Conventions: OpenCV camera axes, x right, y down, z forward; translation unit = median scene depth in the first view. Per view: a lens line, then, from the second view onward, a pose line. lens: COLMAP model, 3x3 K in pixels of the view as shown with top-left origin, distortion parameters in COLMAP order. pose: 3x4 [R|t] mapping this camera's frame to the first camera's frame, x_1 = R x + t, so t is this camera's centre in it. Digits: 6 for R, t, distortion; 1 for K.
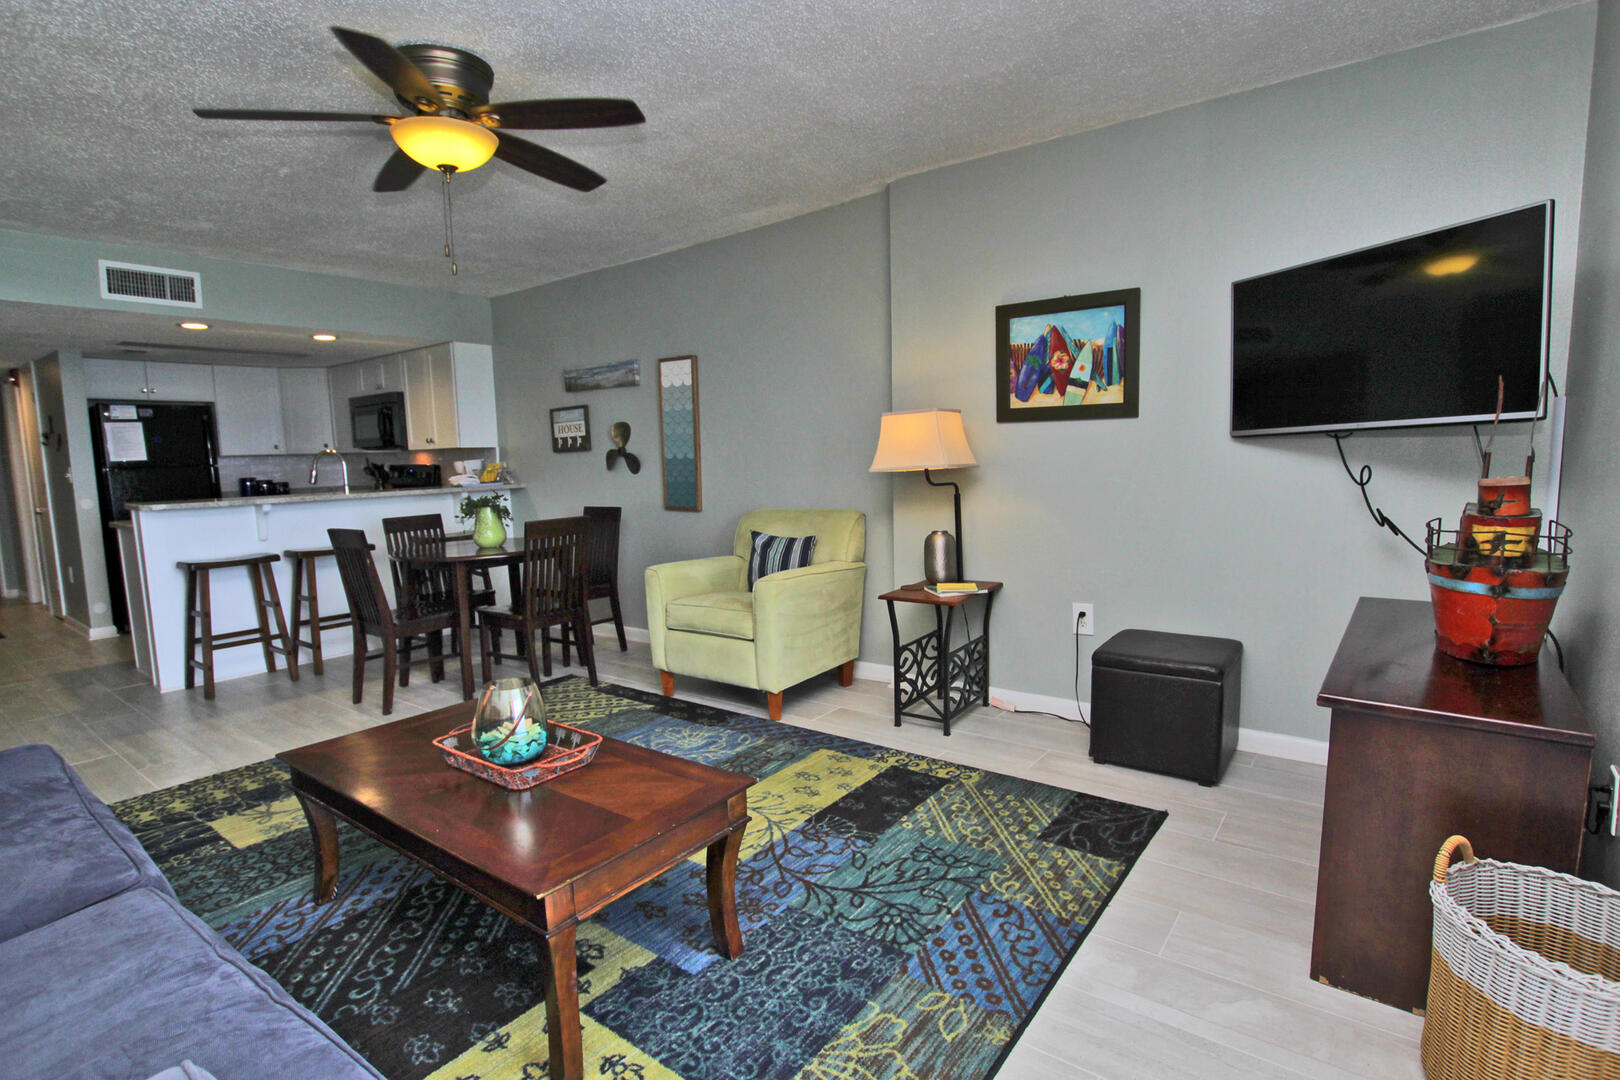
lens RADIAL K [[797.7, 0, 807.9], [0, 797.7, 548.2], [0, 0, 1]] dist [-0.030372, 0.000602]
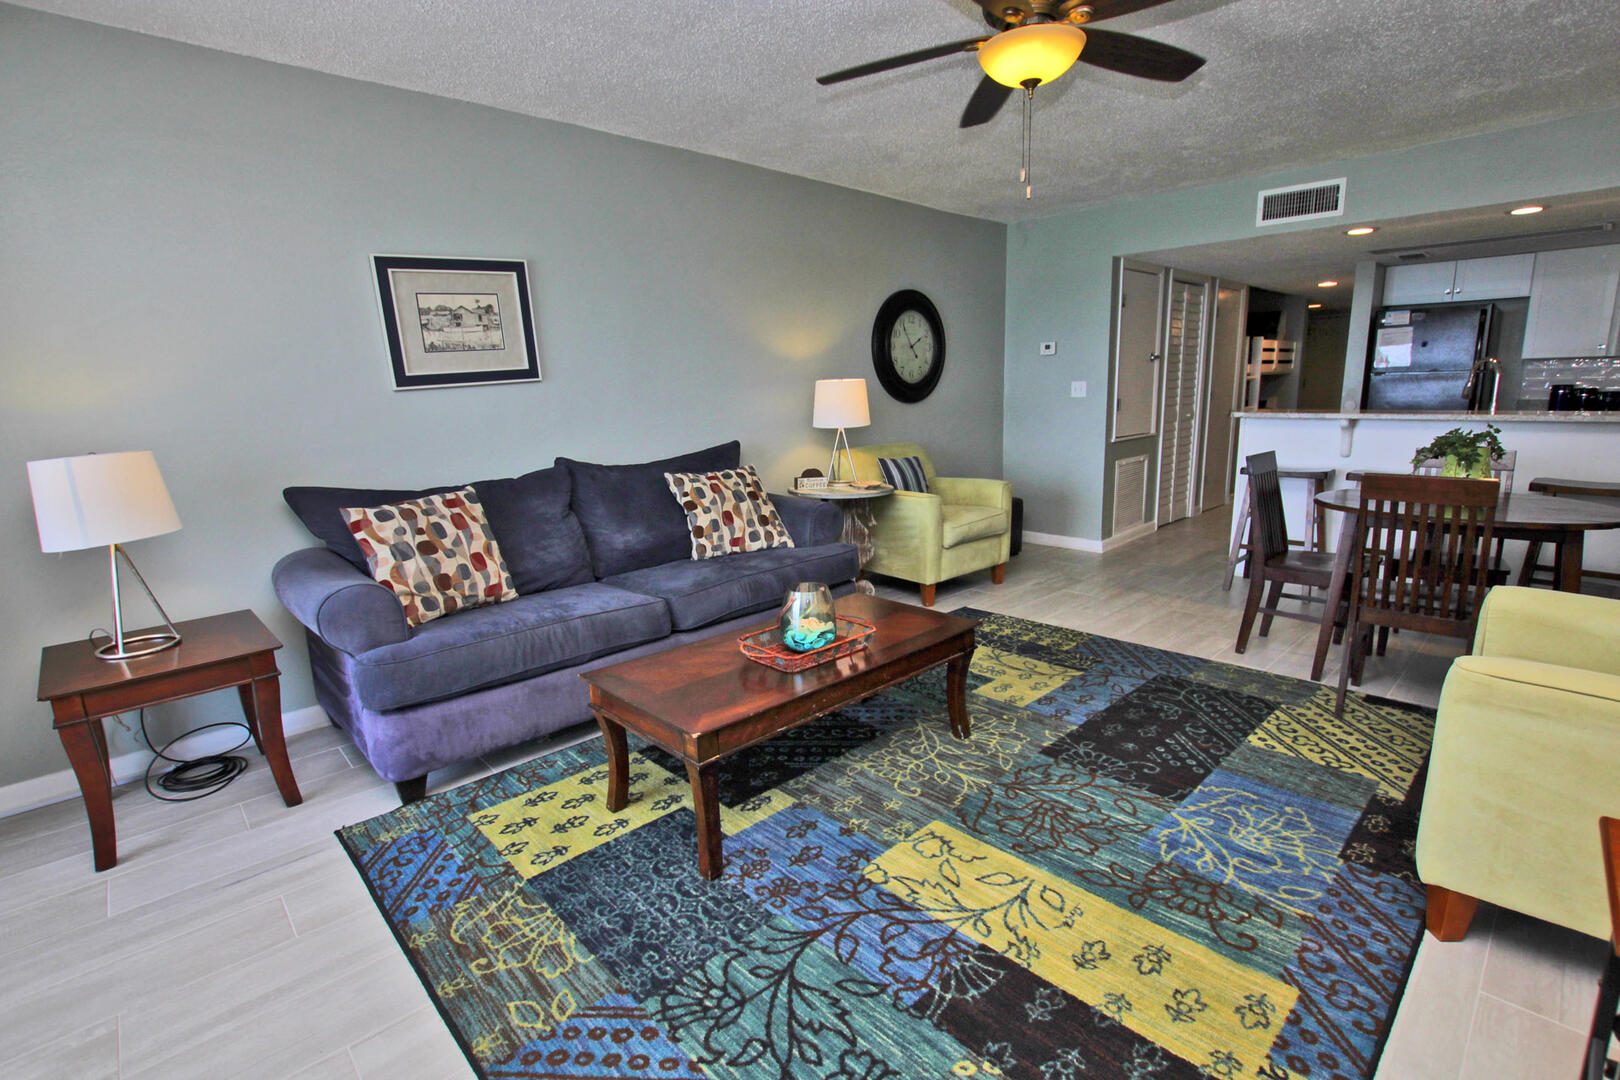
lens RADIAL K [[748.1, 0, 812.3], [0, 748.1, 549.2], [0, 0, 1]] dist [-0.029576, 0.000601]
pose [[-0.160998, 0.239185, -0.957534, 0.326602], [-0.080556, 0.963768, 0.254287, -0.082764], [0.983662, 0.118074, -0.135897, 0.529230]]
